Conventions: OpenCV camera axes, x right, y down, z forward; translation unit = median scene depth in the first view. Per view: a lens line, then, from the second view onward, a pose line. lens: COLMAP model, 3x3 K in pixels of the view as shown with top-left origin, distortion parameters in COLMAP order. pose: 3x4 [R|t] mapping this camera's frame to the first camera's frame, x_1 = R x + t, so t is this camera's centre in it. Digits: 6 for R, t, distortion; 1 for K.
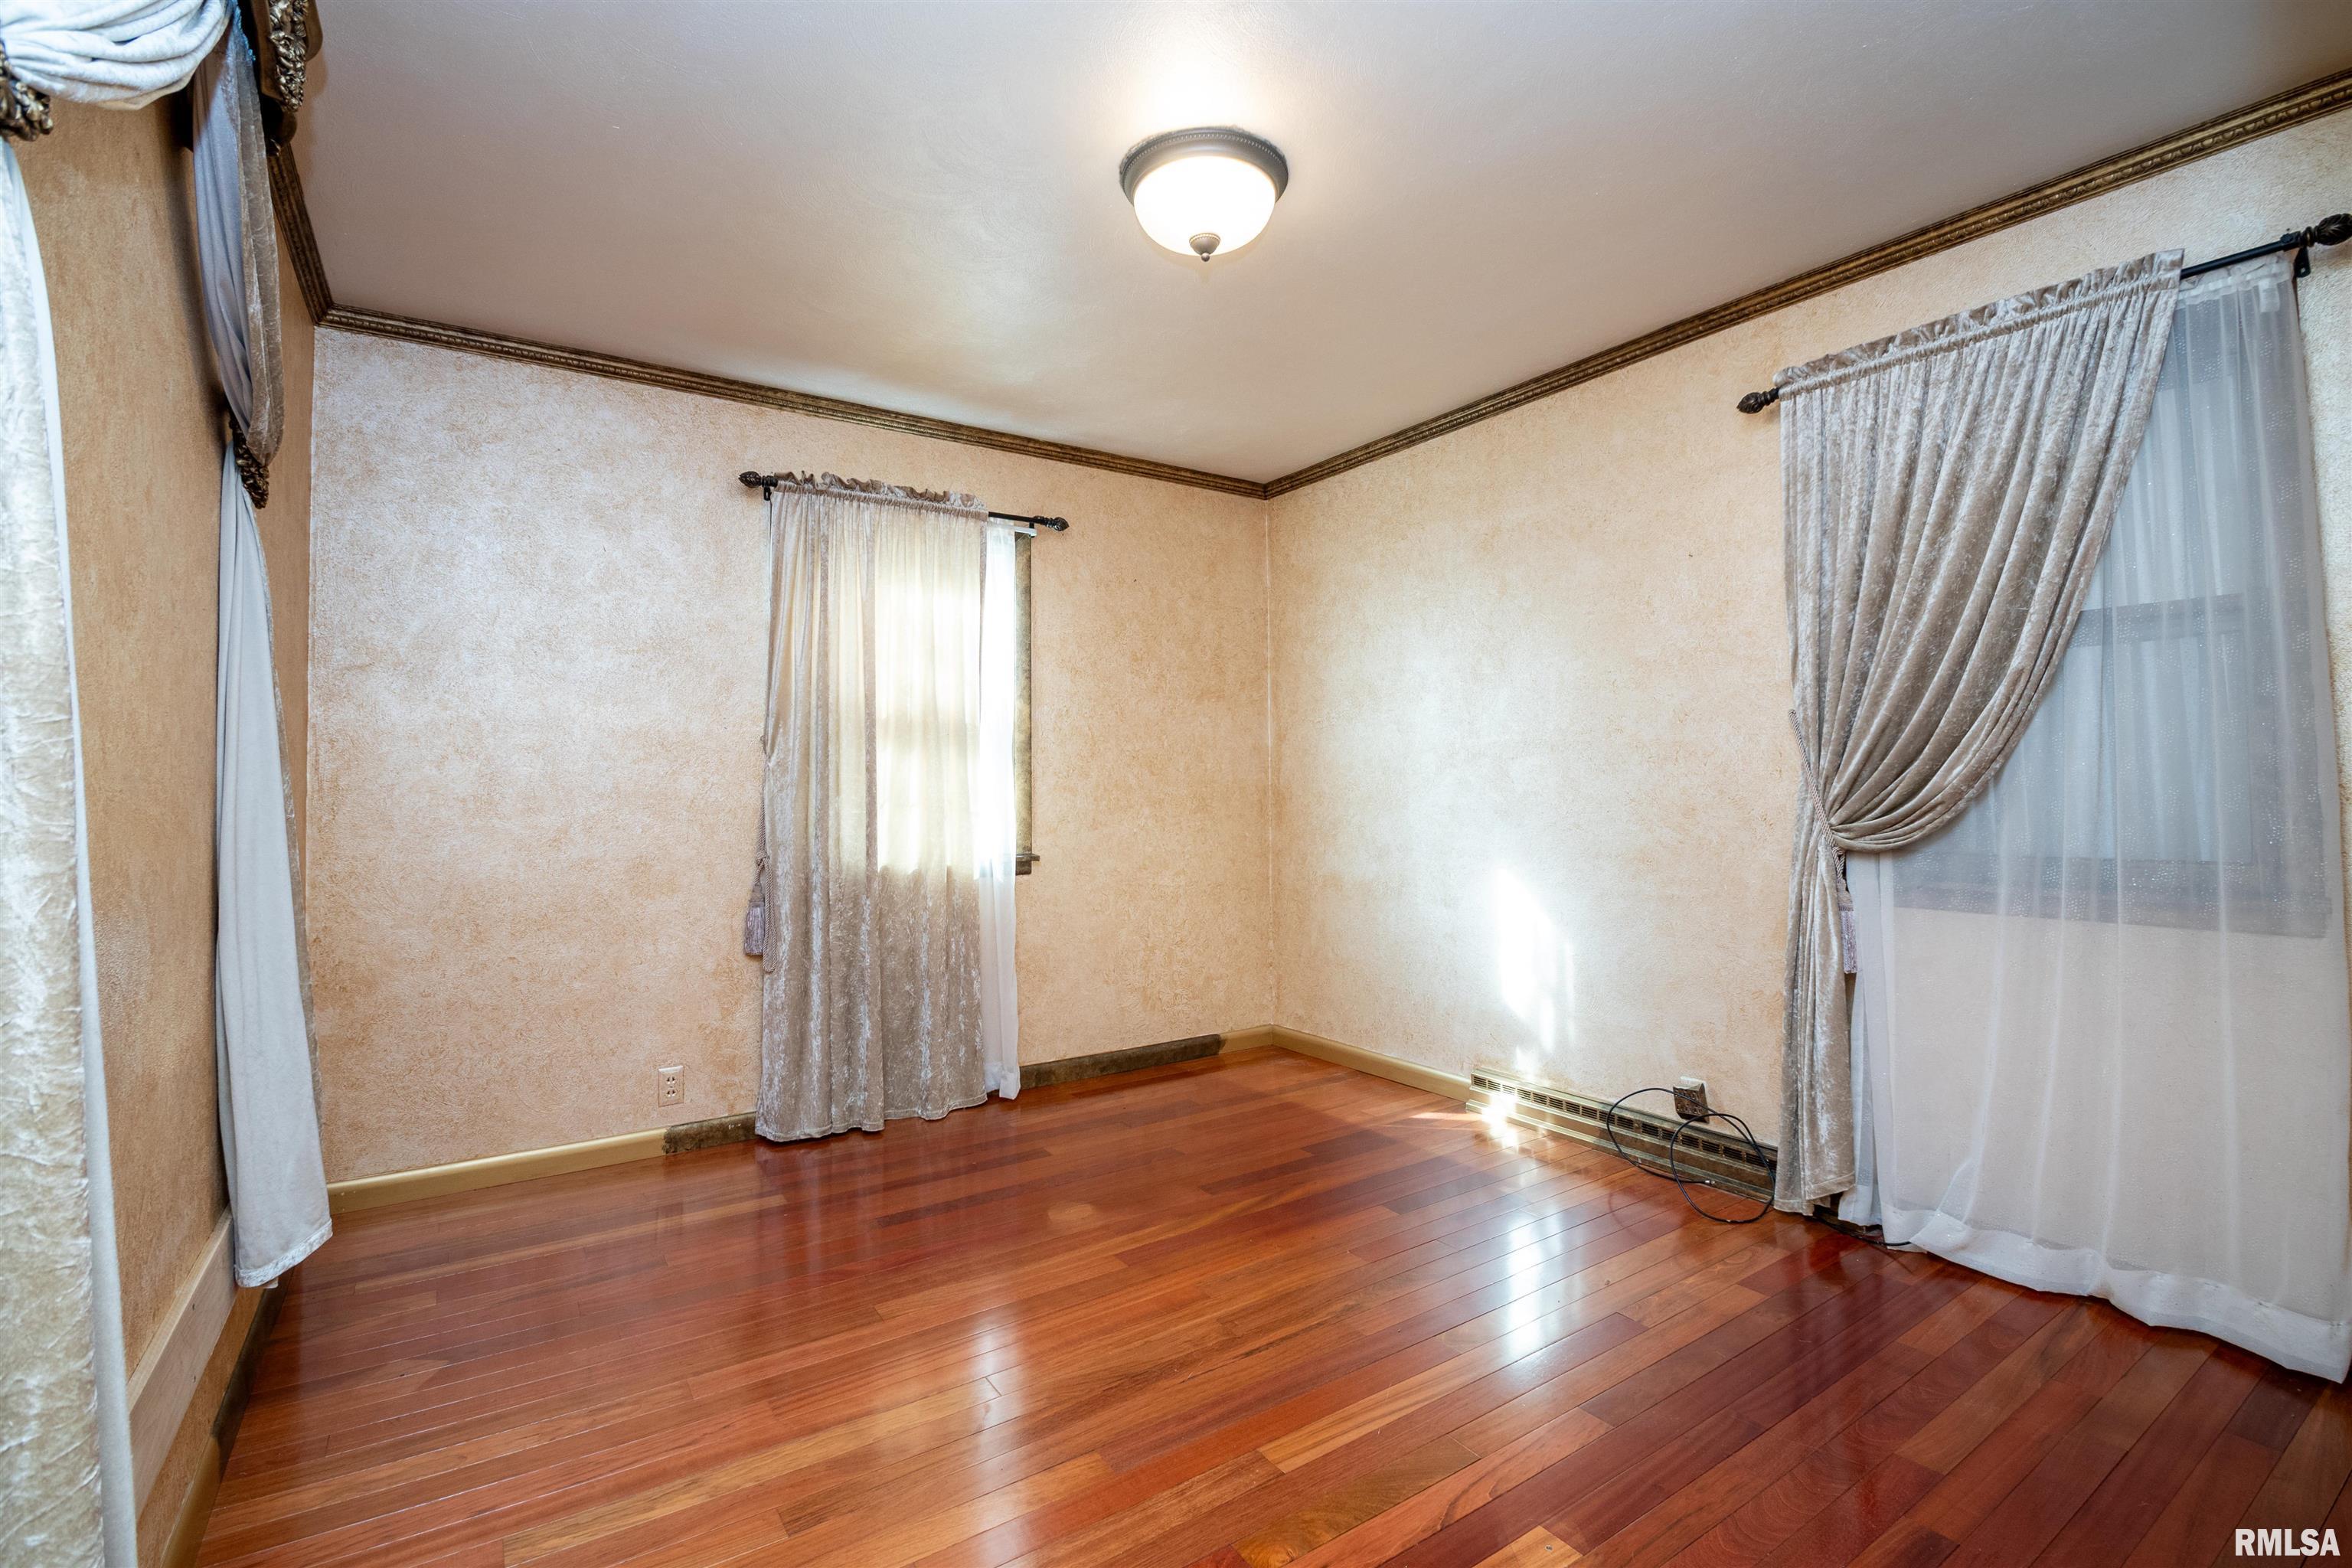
lens RADIAL K [[1054.6, 0, 1181.8], [0, 1054.6, 734.2], [0, 0, 1]] dist [0.002090, 0.000007]
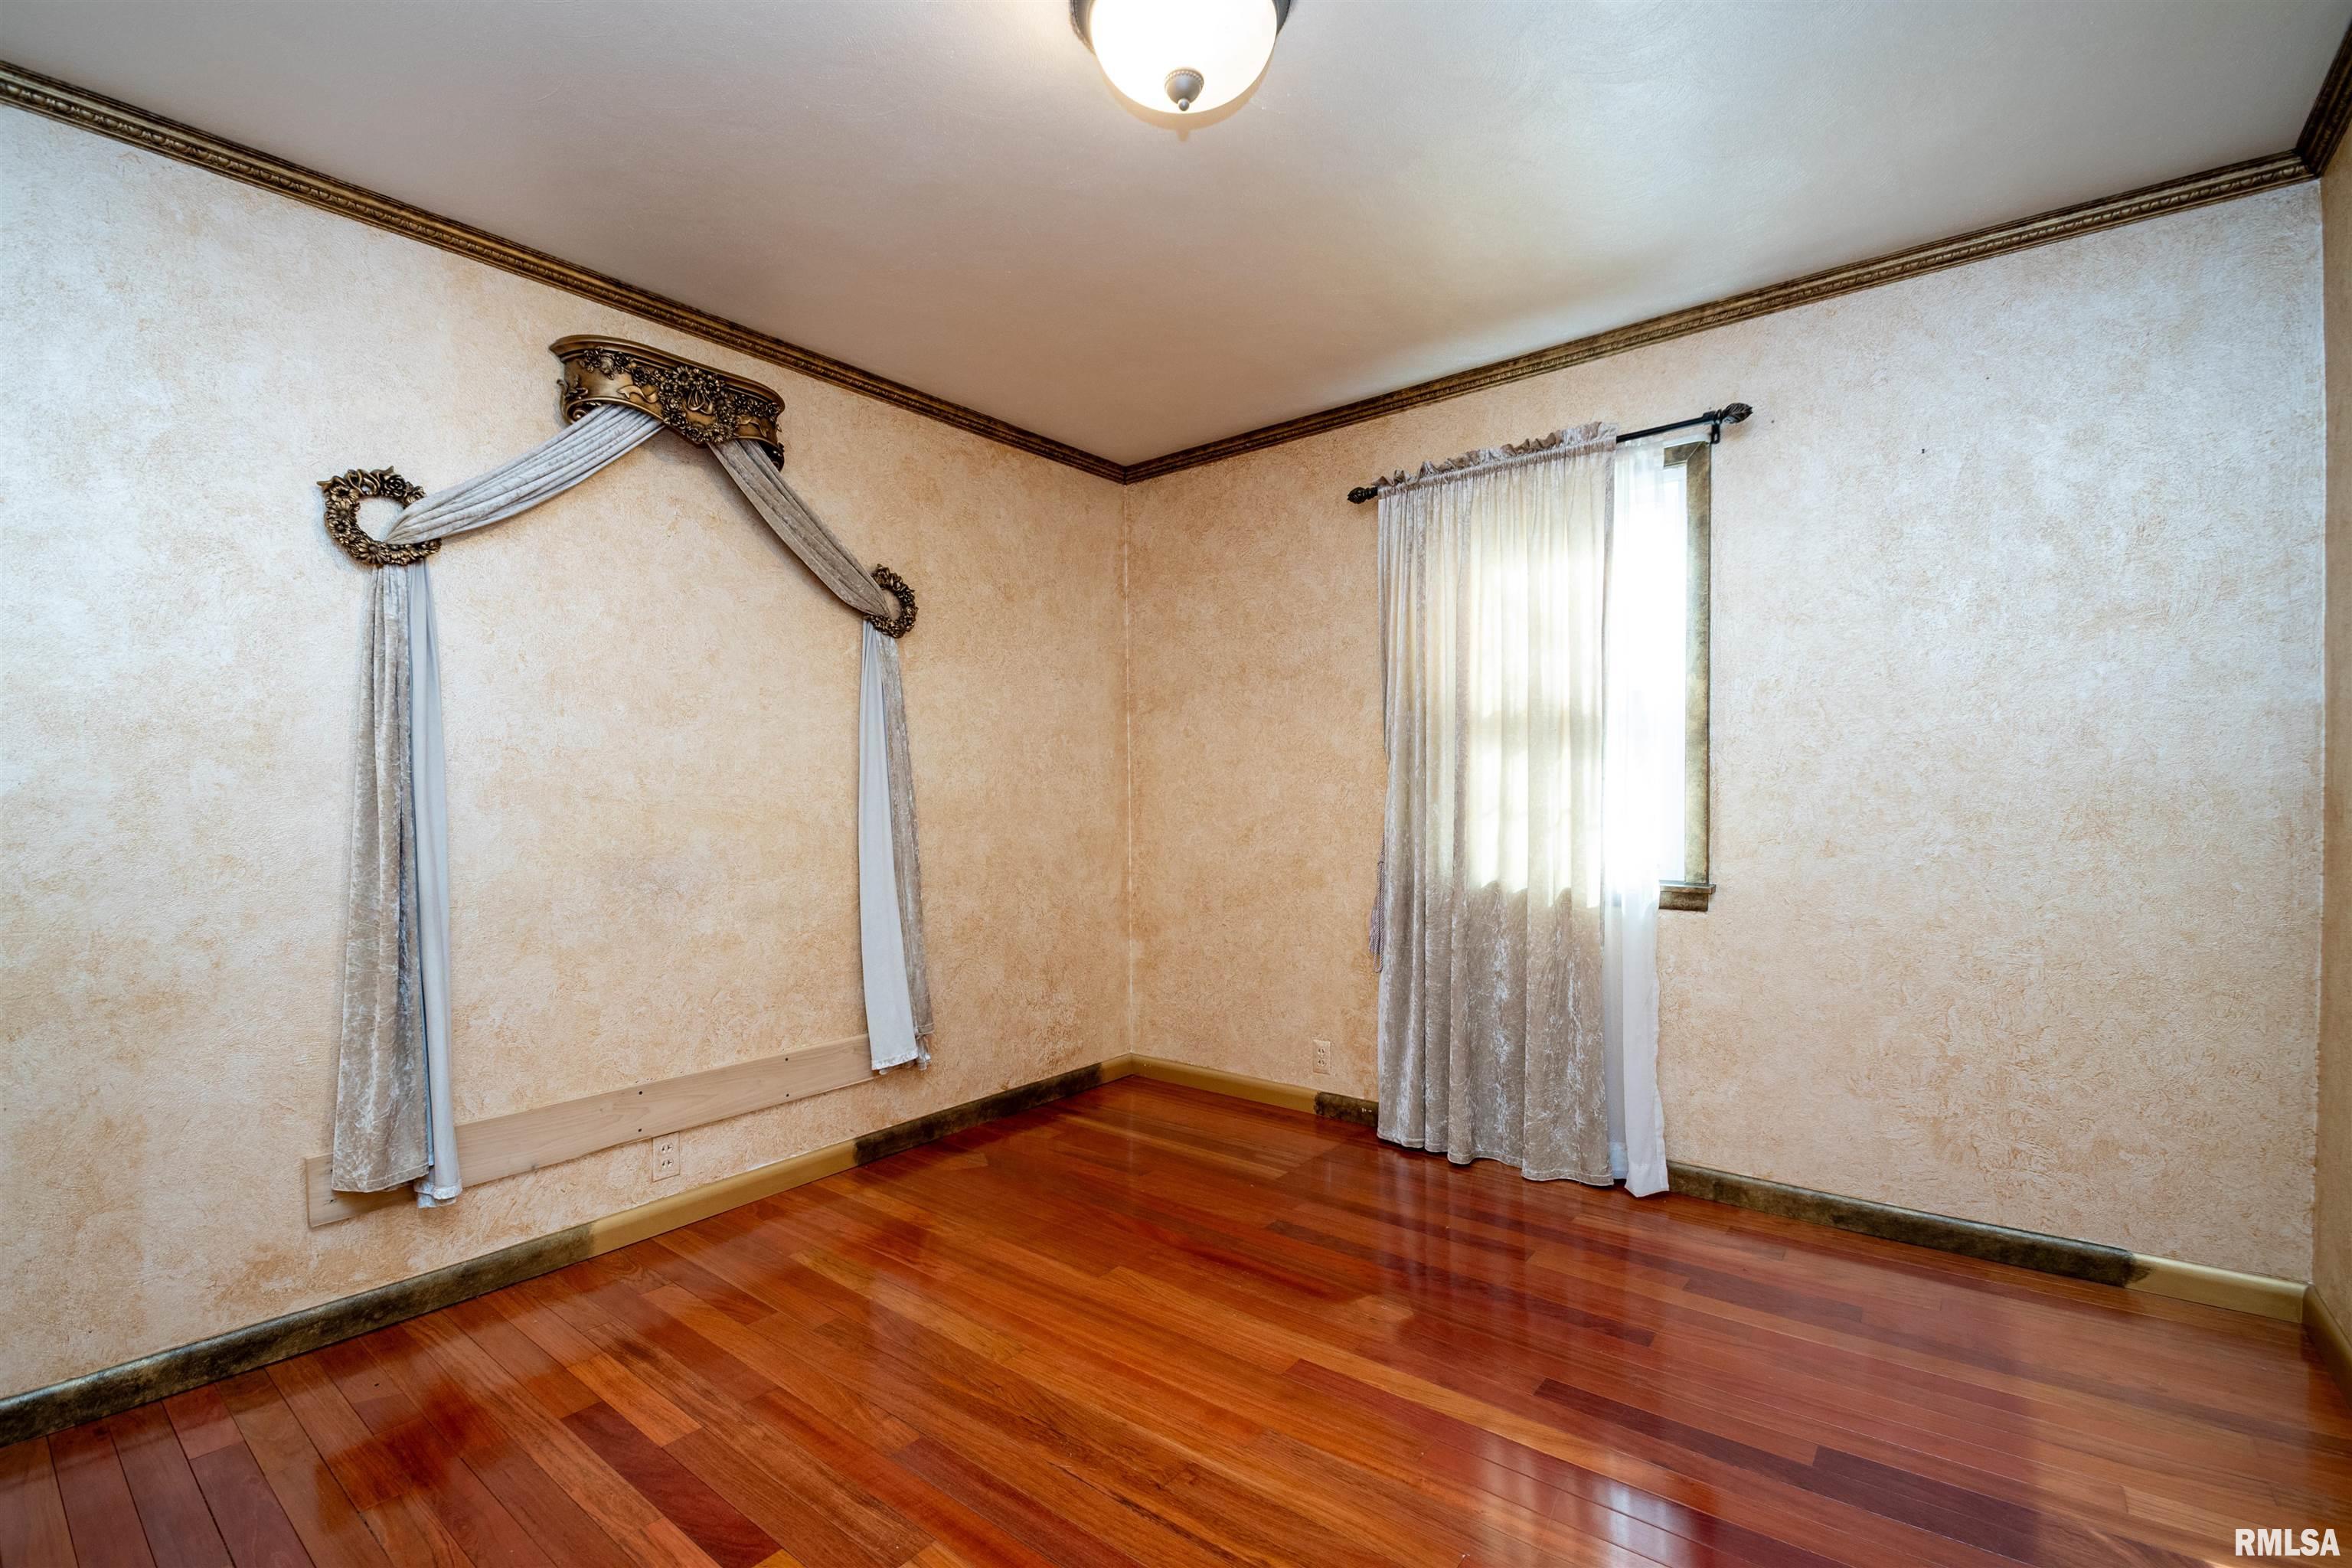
lens RADIAL K [[1044.6, 0, 1177.0], [0, 1044.6, 798.8], [0, 0, 1]] dist [-0.001446, -0.000572]
pose [[0.285526, 0.007908, -0.958338, 0.479379], [0.055791, 0.998133, 0.024858, 0.017258], [0.956746, -0.060564, 0.284551, 0.481097]]
